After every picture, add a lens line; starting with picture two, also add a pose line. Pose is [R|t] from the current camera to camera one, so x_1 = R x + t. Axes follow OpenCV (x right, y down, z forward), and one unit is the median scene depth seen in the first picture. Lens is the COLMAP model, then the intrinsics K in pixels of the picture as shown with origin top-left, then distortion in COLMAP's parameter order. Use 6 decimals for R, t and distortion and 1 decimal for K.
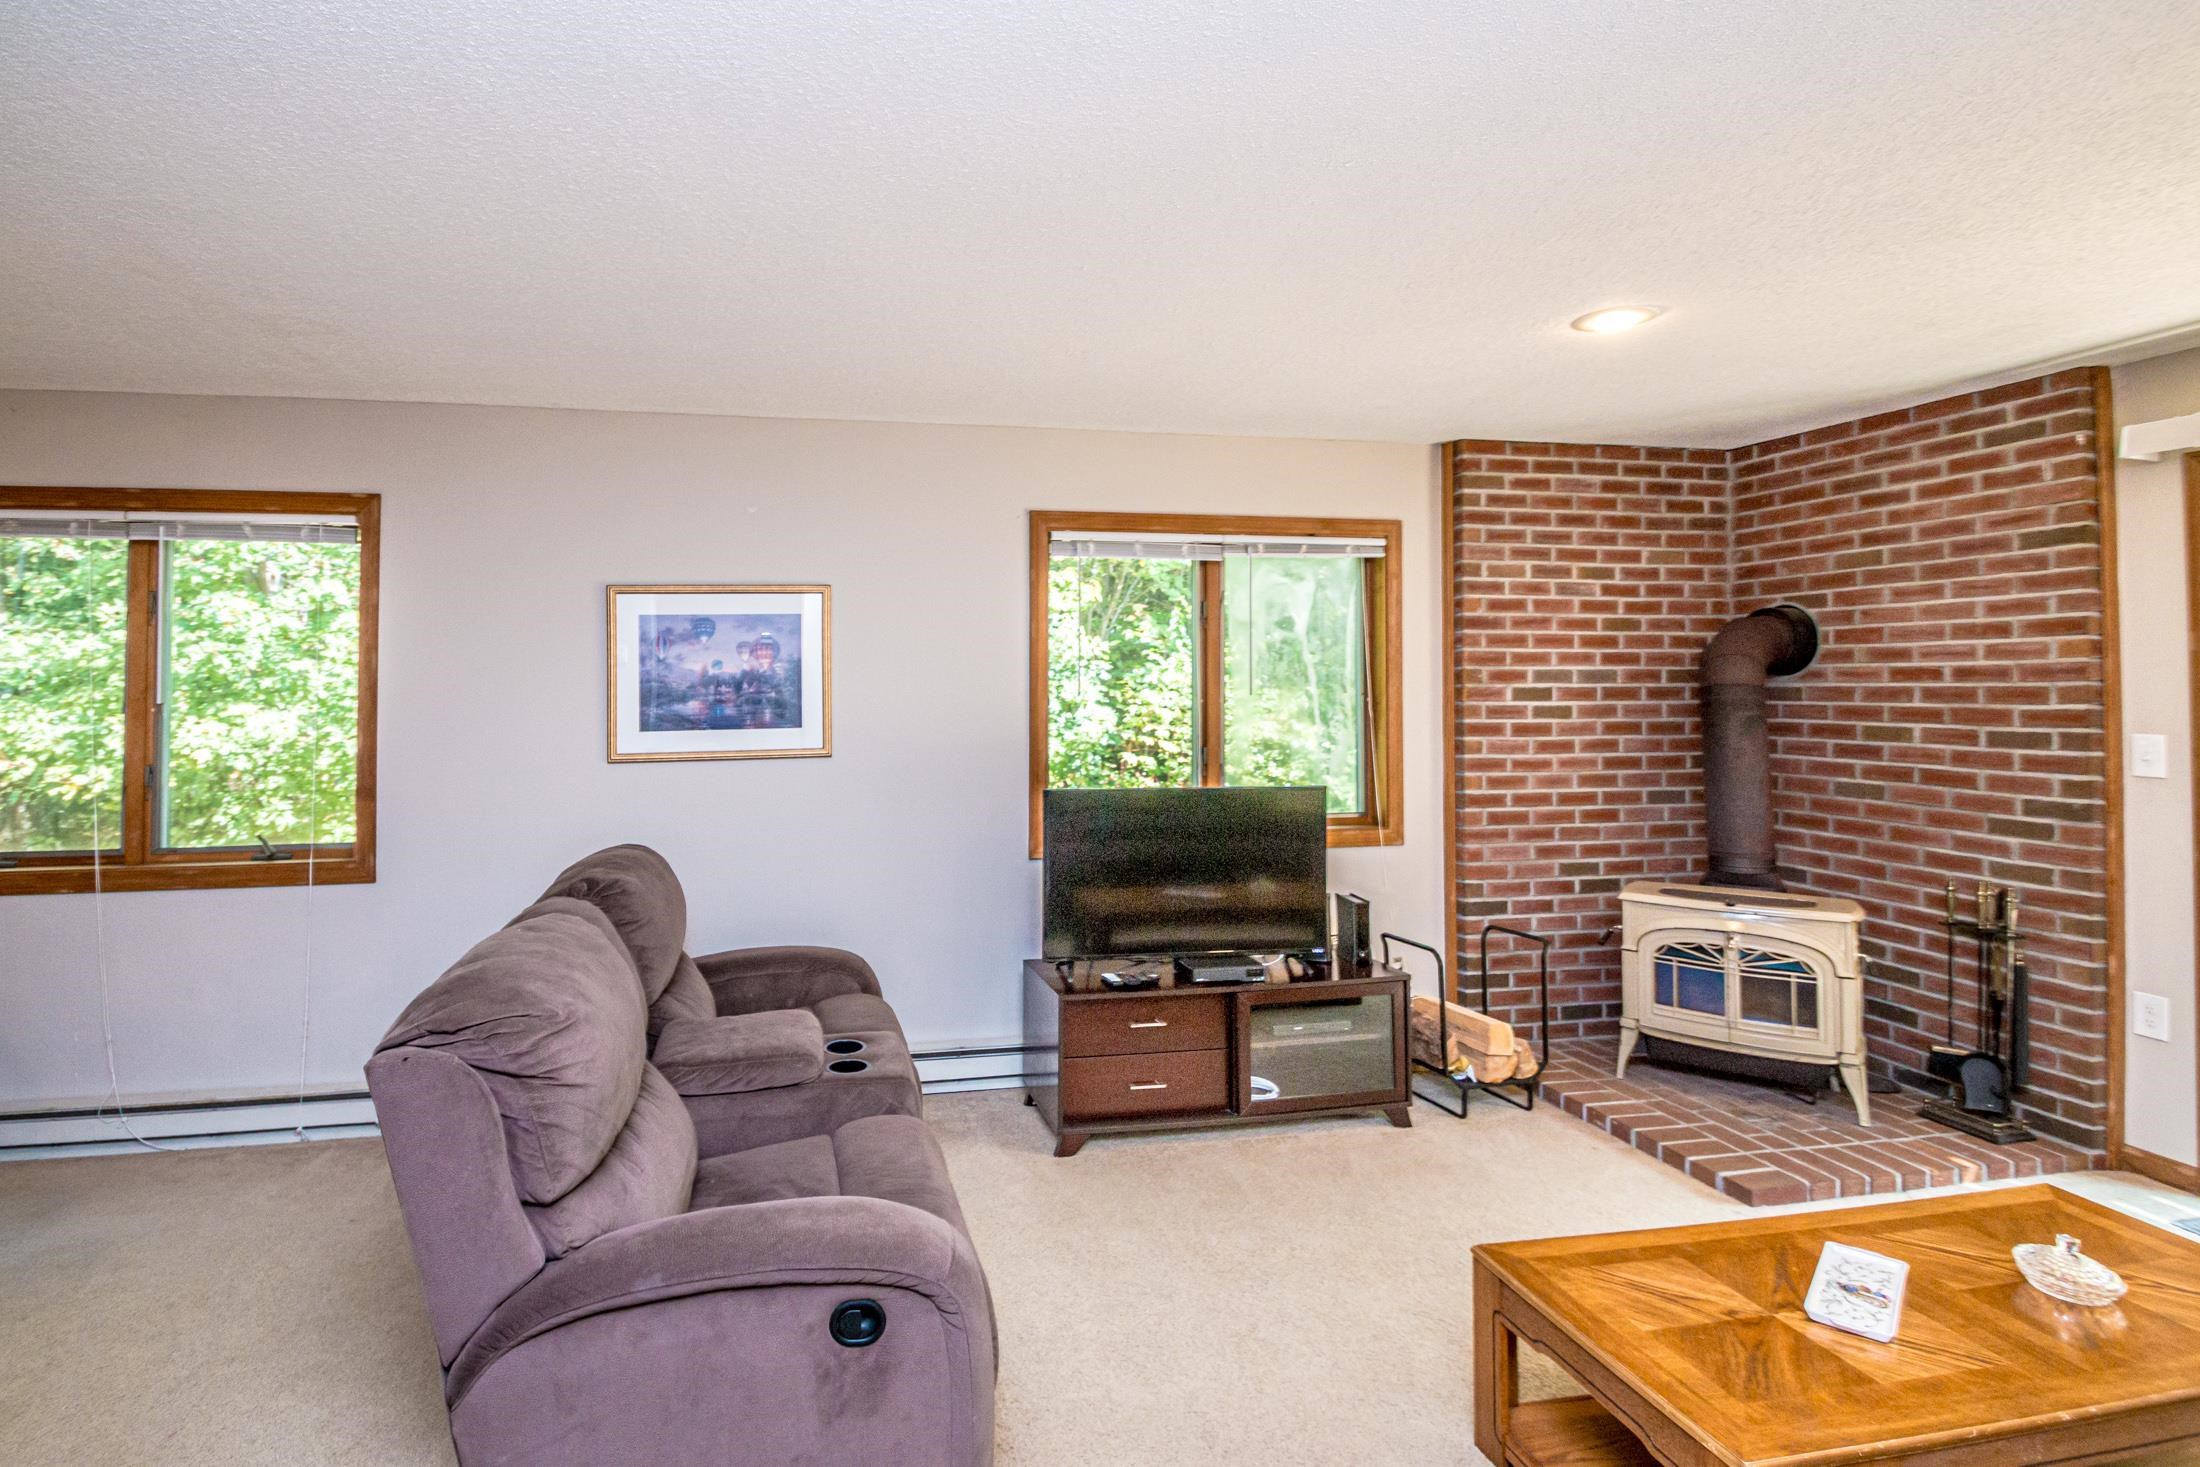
lens RADIAL K [[1064.1, 0, 951.9], [0, 1064.1, 663.1], [0, 0, 1]] dist [0.001019, -0.002339]
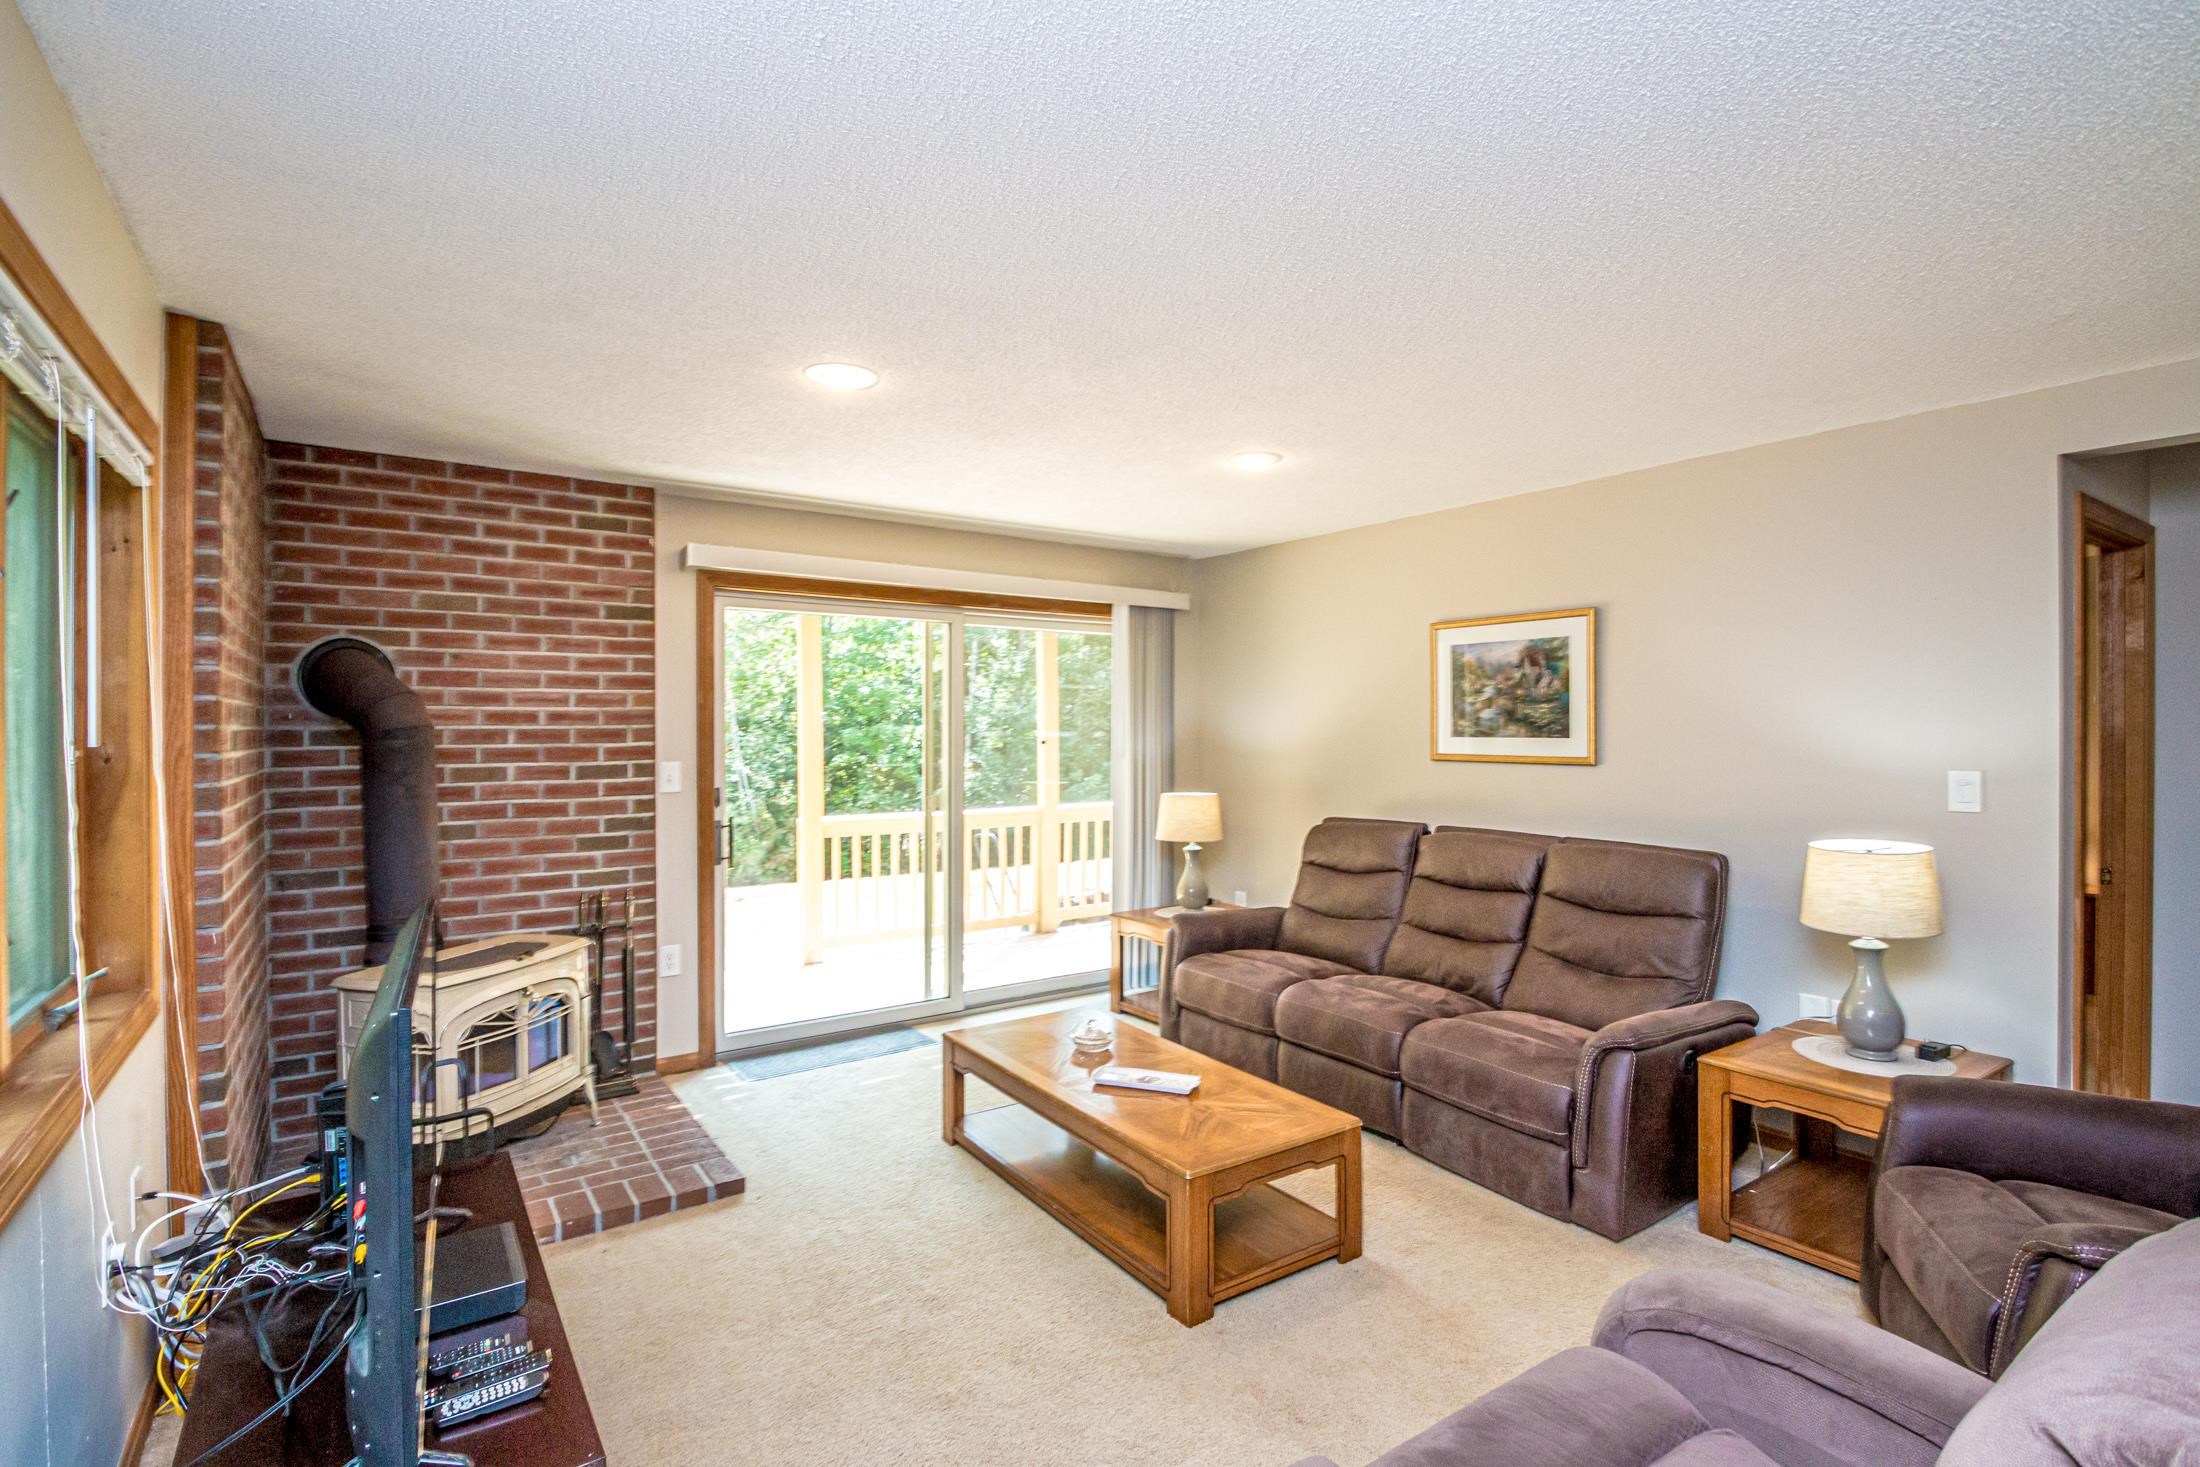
lens RADIAL K [[1064.1, 0, 1099.1], [0, 1064.1, 741.0], [0, 0, 1]] dist [0.001019, -0.002339]
pose [[-0.422219, -0.012130, 0.906413, -0.343899], [-0.016060, 0.999854, 0.005900, 0.018724], [-0.906352, -0.012066, -0.422352, 0.941818]]
